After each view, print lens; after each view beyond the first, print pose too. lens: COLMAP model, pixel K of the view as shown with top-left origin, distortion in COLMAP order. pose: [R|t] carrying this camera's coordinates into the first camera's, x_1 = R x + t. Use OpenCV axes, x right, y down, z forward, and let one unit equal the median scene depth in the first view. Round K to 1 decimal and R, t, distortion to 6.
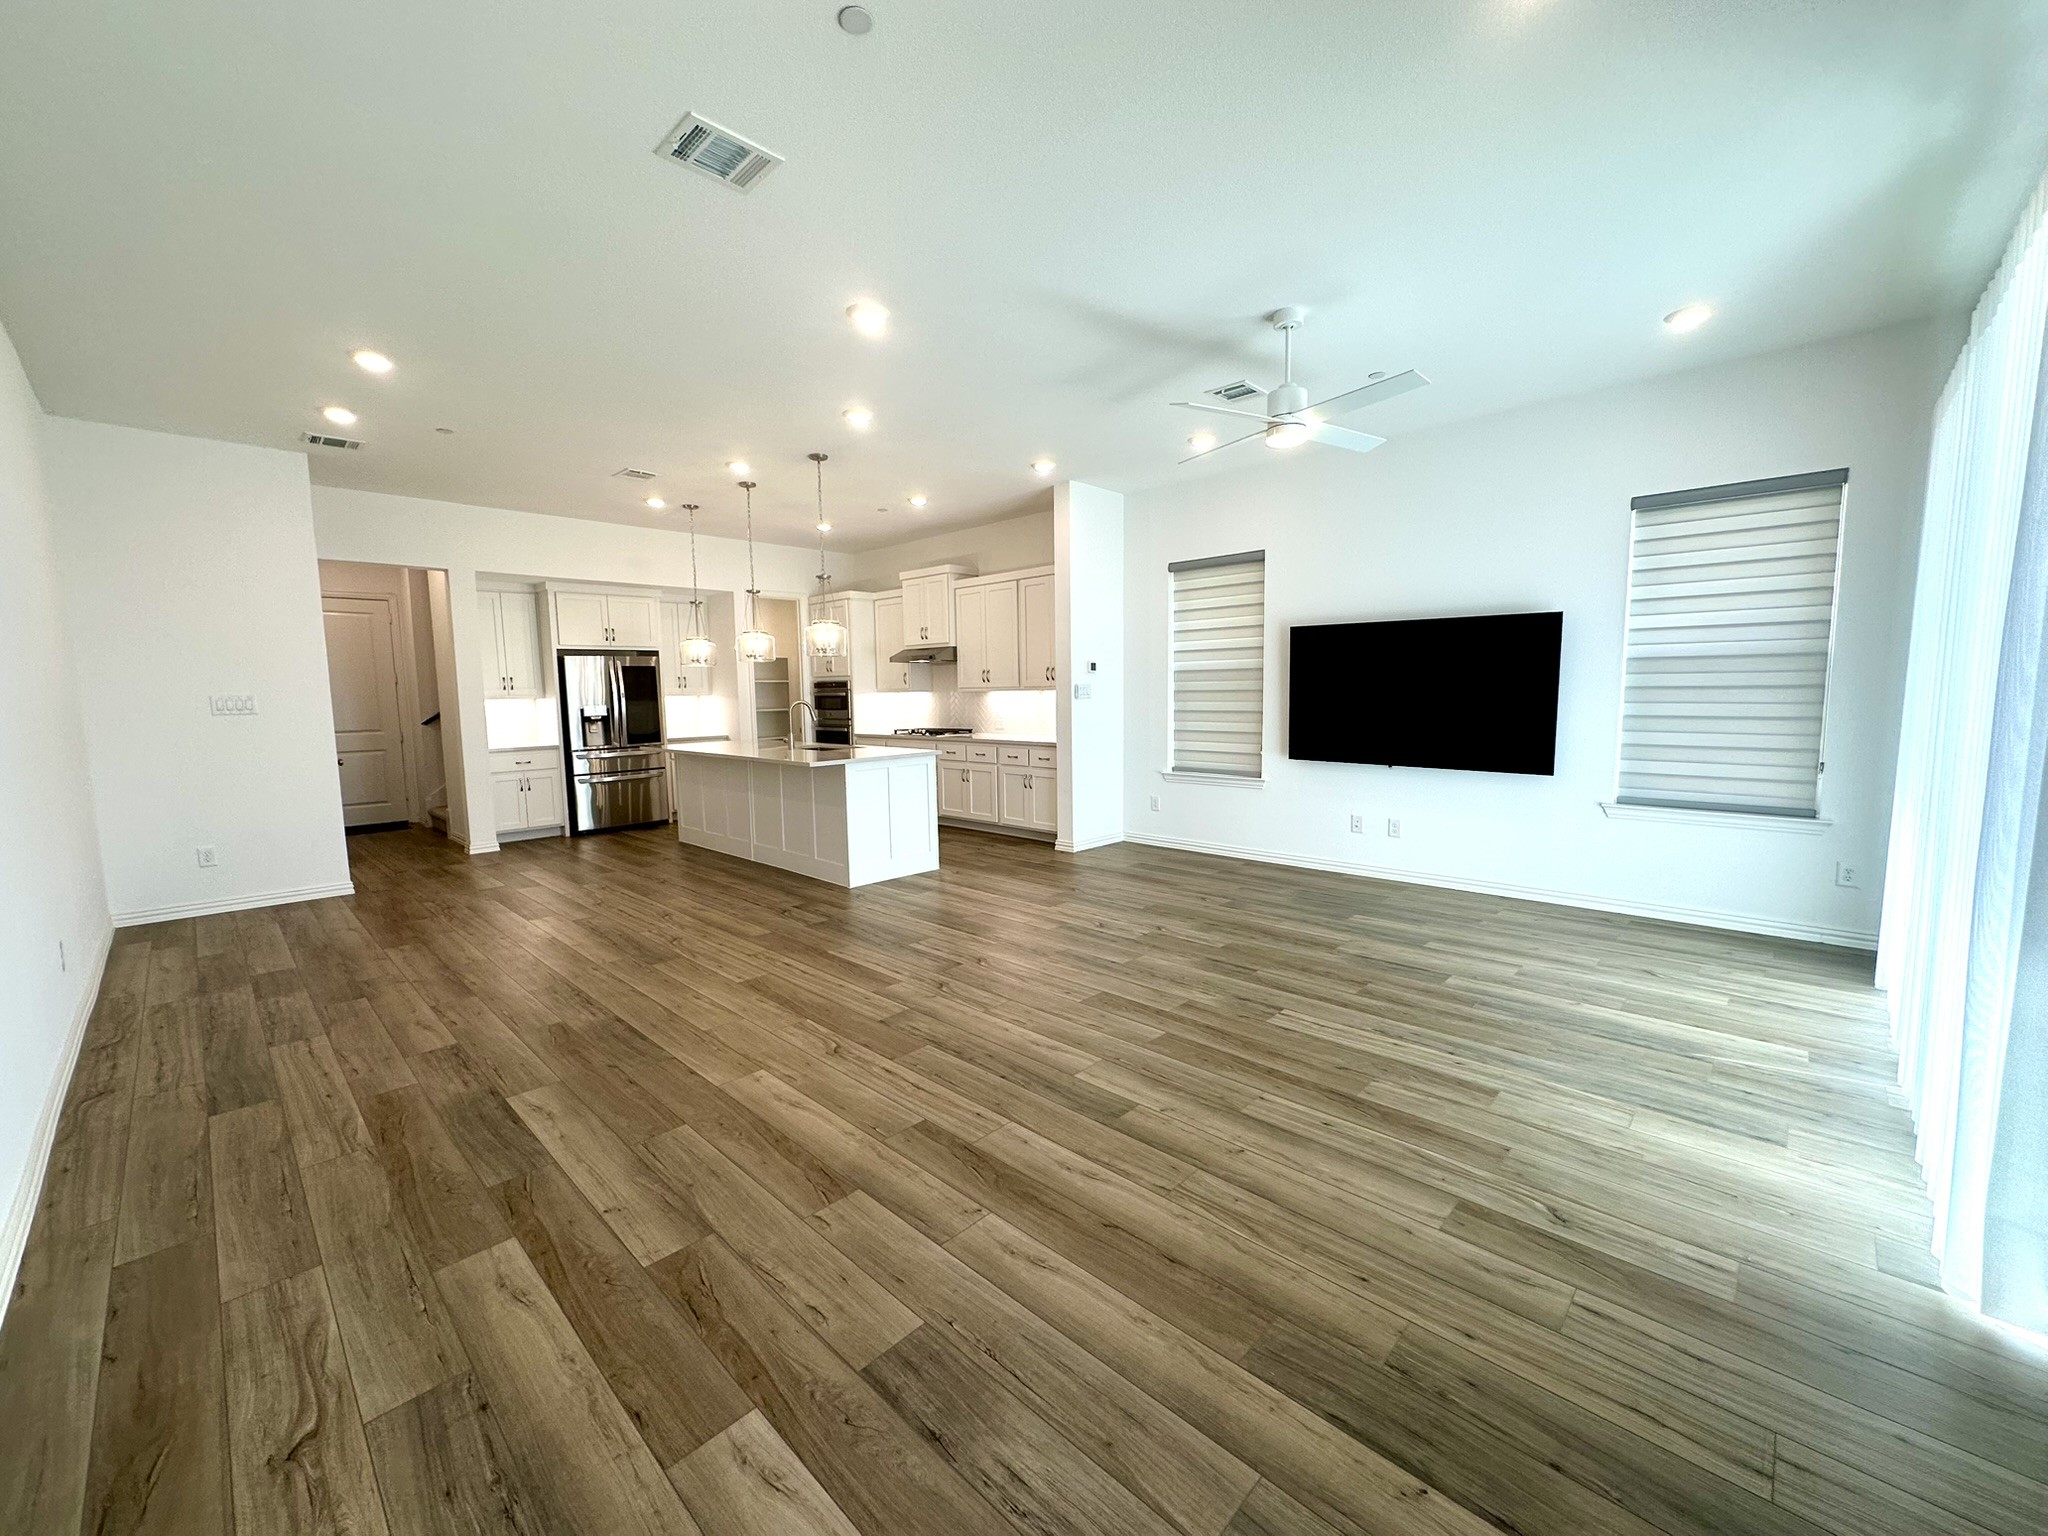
lens RADIAL K [[816.9, 0, 1024.0], [0, 816.9, 768.0], [0, 0, 1]] dist [-0.000715, 0.000178]
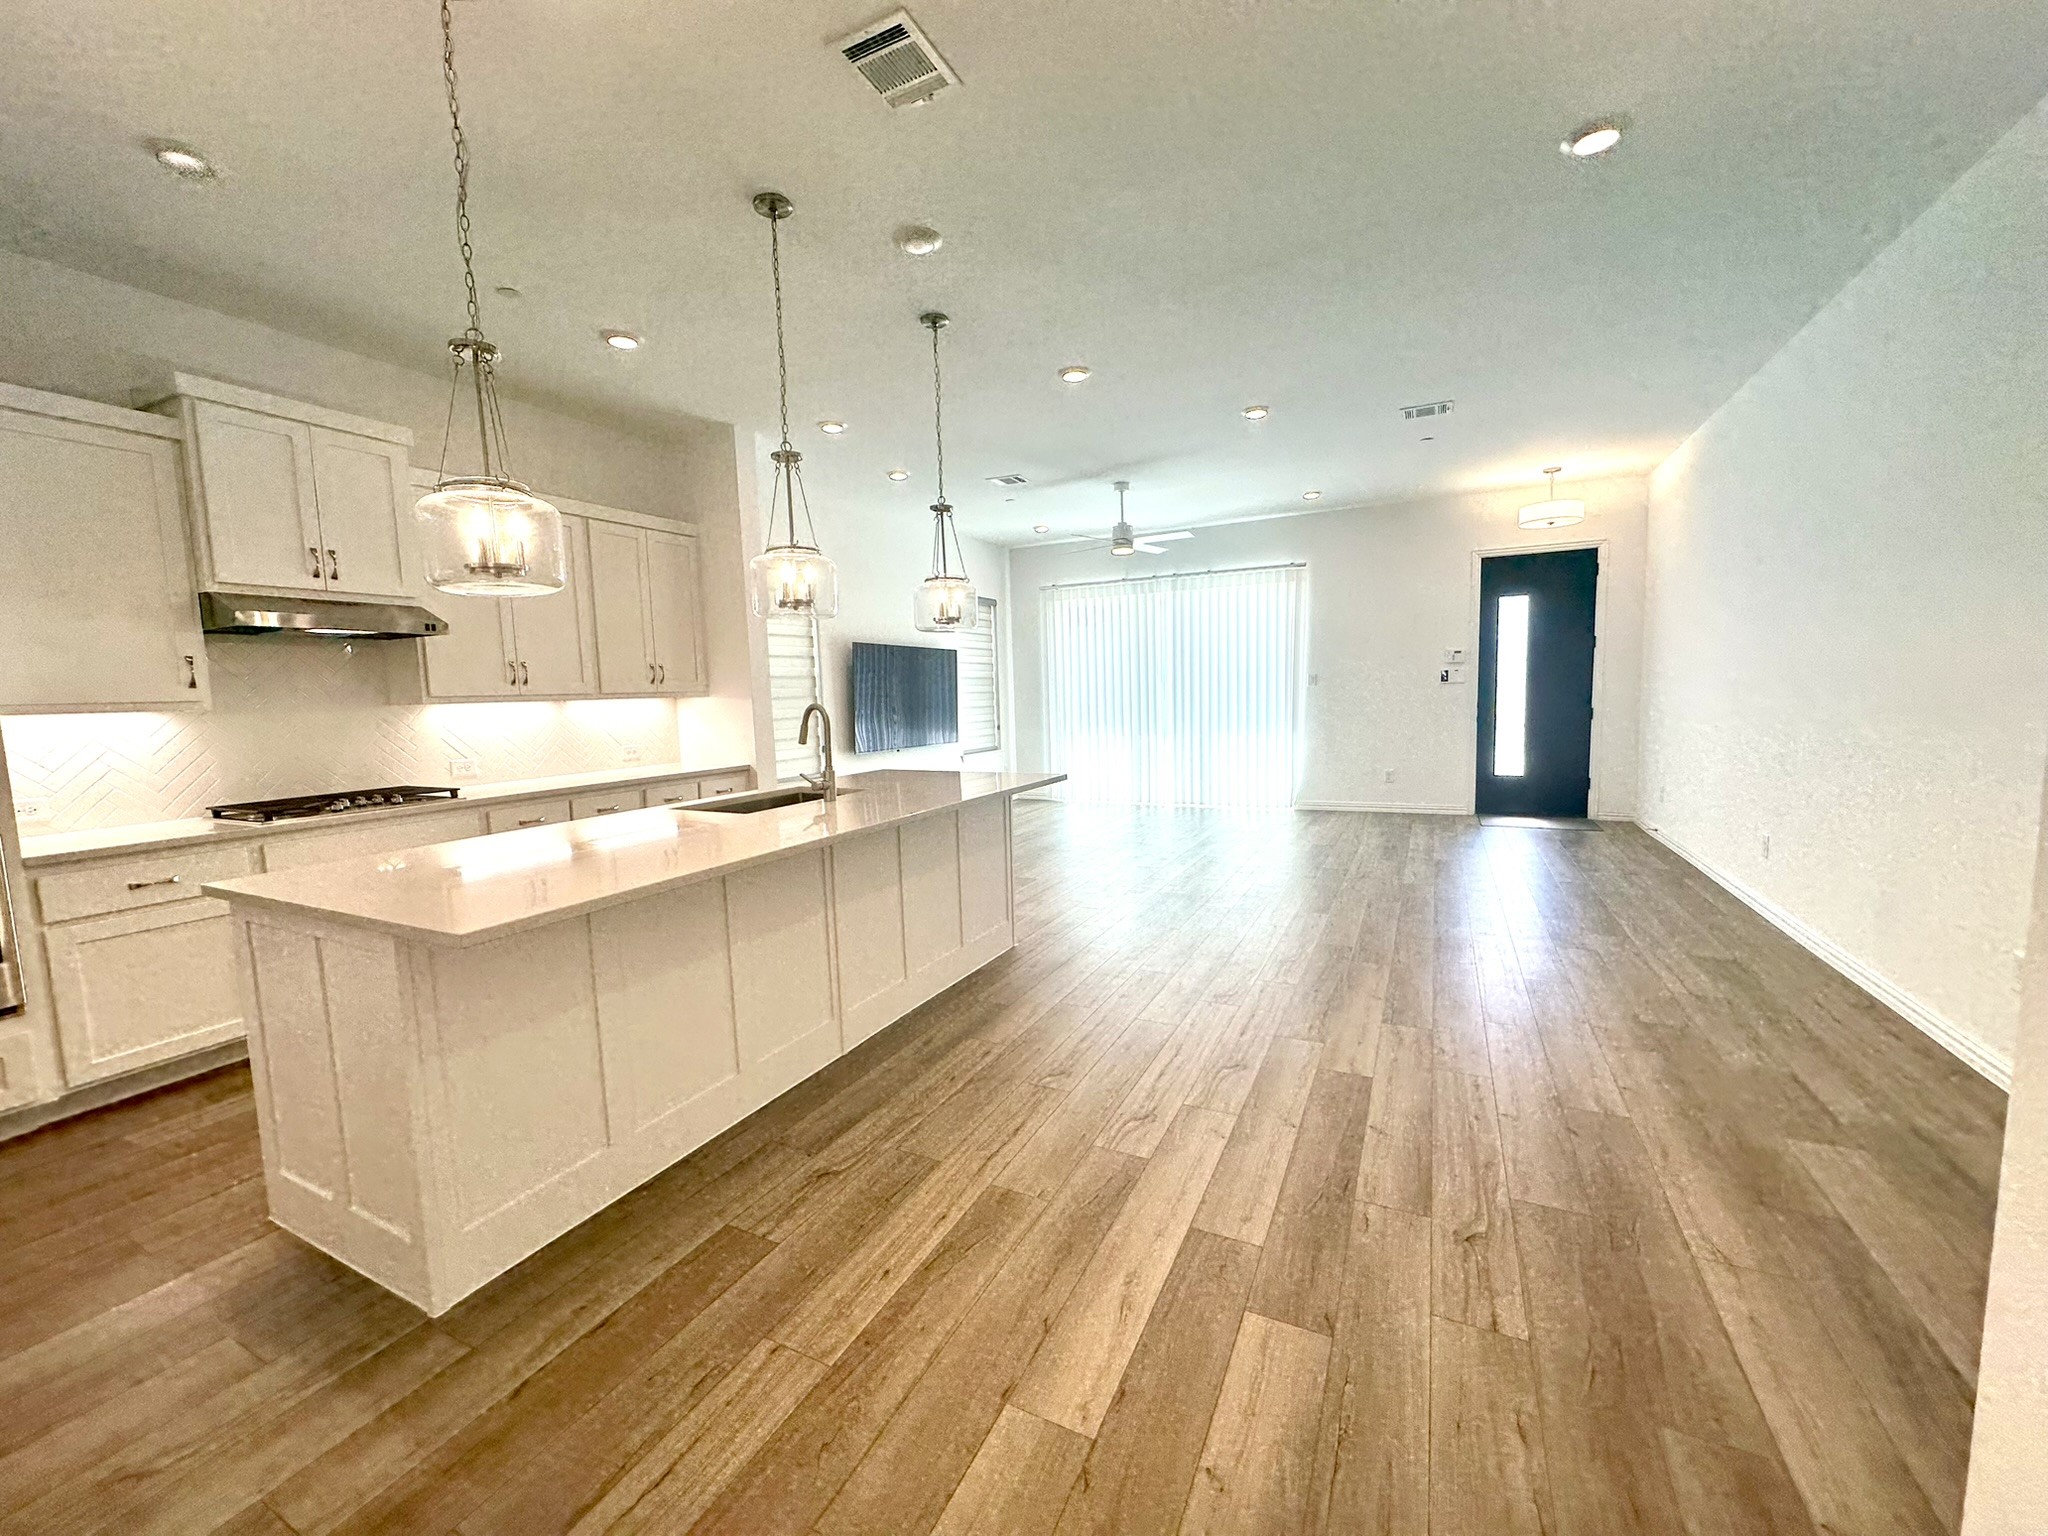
lens RADIAL K [[816.9, 0, 1024.0], [0, 816.9, 768.0], [0, 0, 1]] dist [-0.000715, 0.000178]
pose [[-0.303358, -0.068267, 0.950428, -1.095815], [0.124554, 0.986032, 0.110580, -0.115739], [-0.944701, 0.151925, -0.290617, 1.419950]]
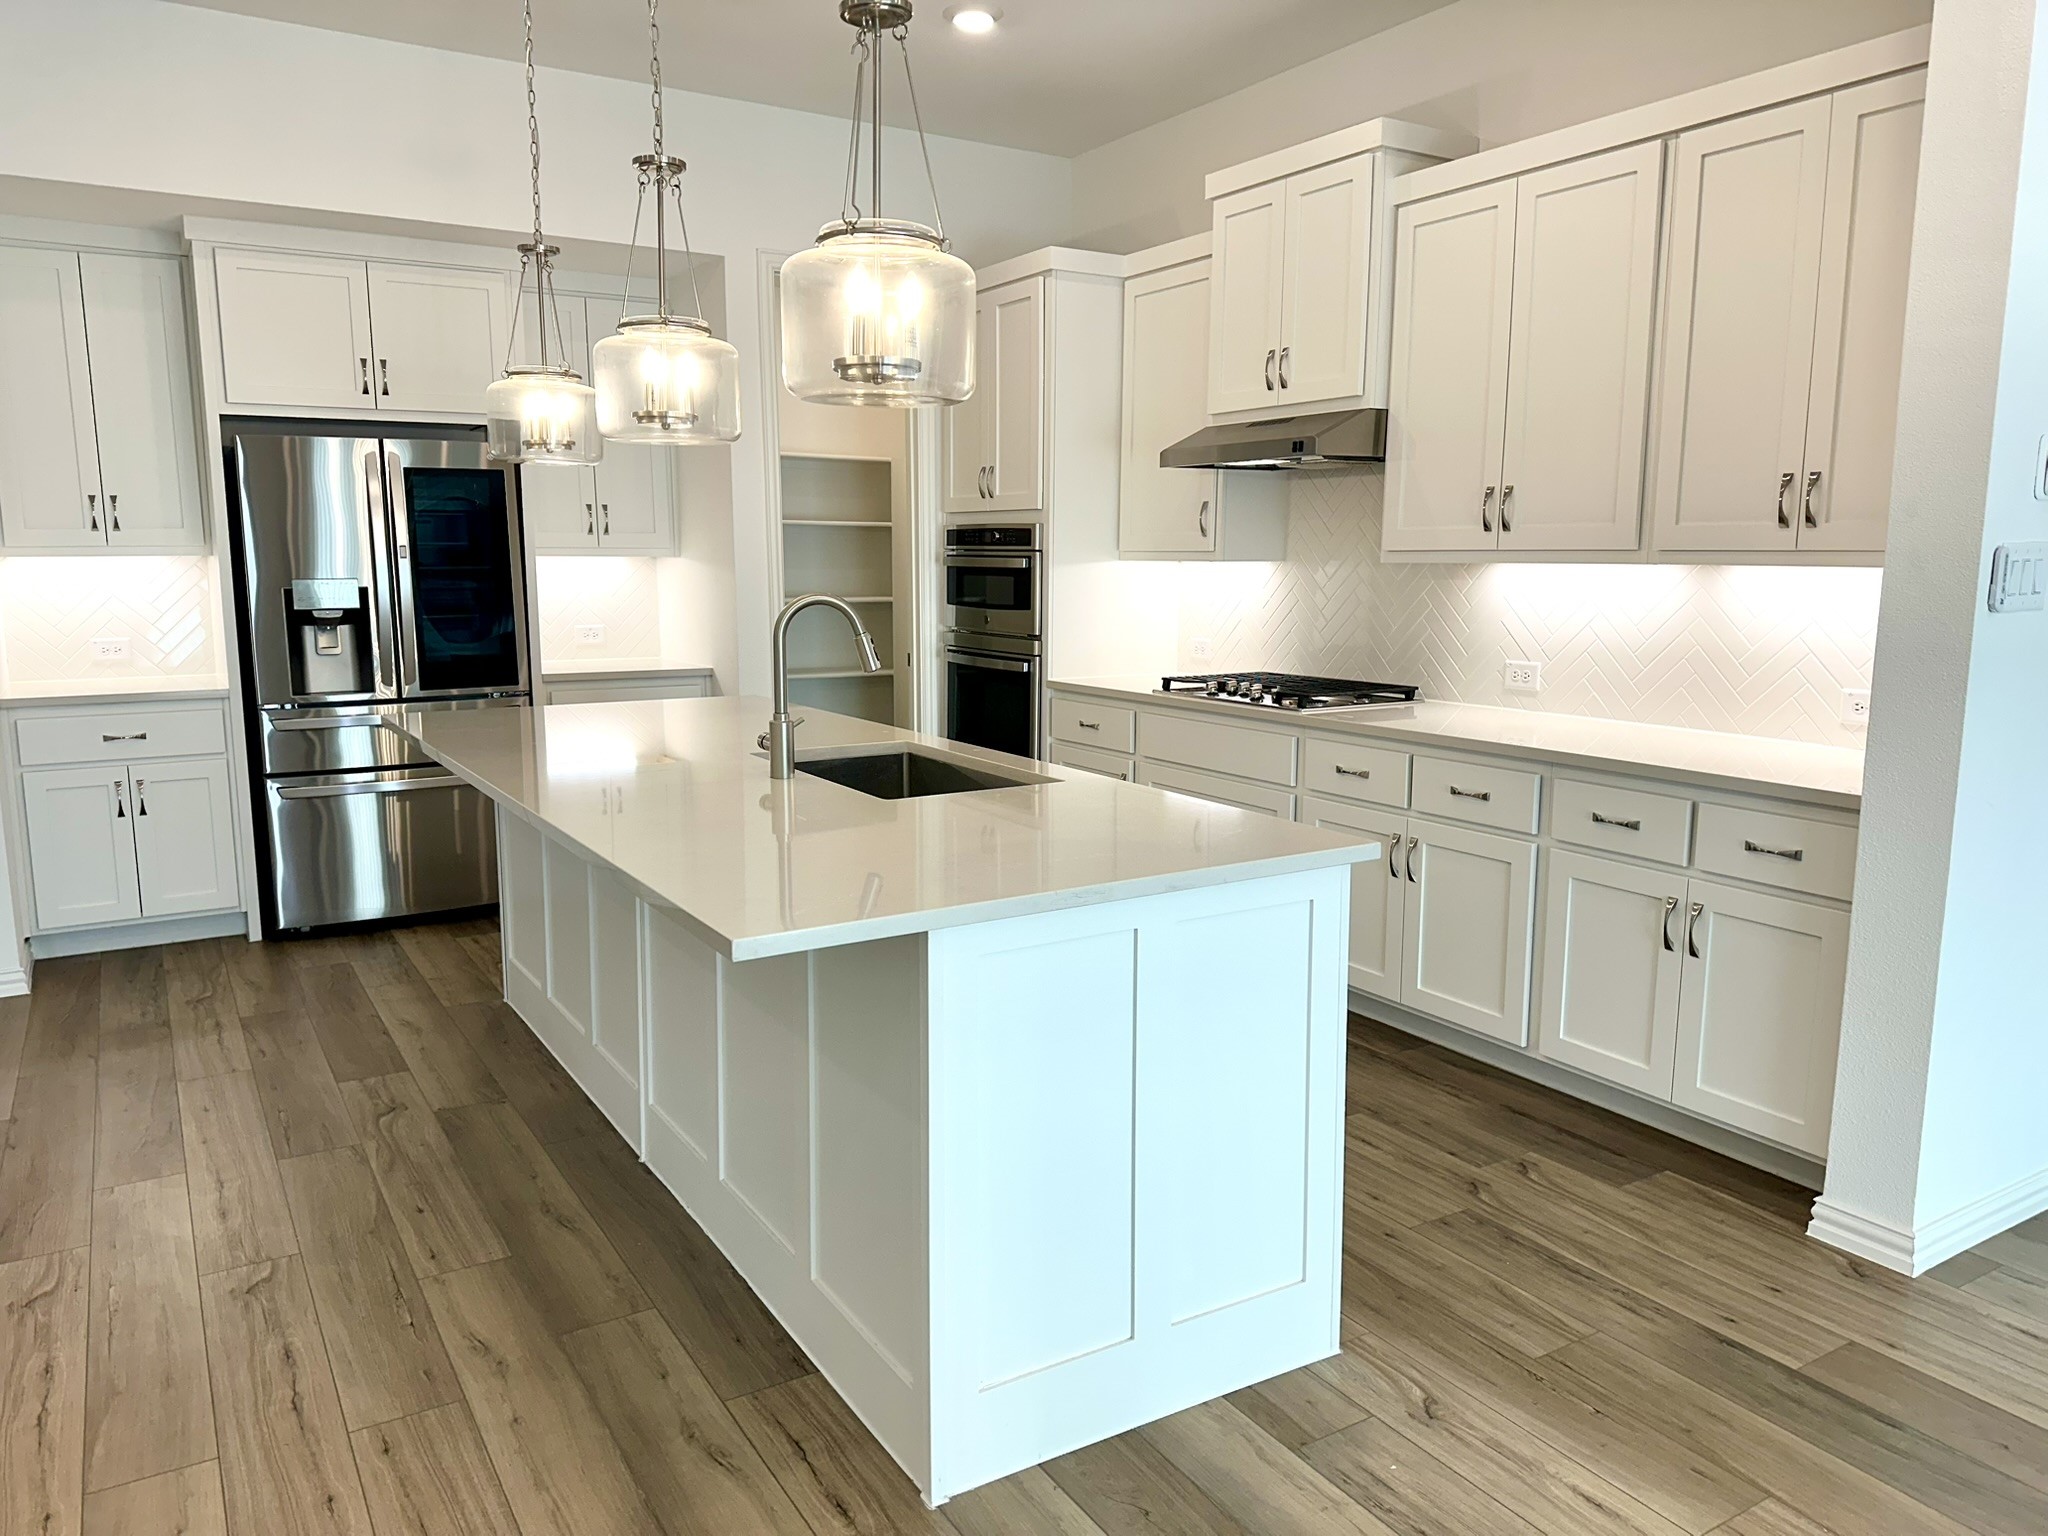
lens RADIAL K [[1431.6, 0, 1024.0], [0, 1431.6, 768.0], [0, 0, 1]] dist [0.119463, -0.174183]
pose [[0.968737, 0.055823, -0.241728, -0.131779], [-0.042593, 0.997312, 0.059619, -0.077669], [0.244406, -0.047459, 0.968511, 0.785340]]
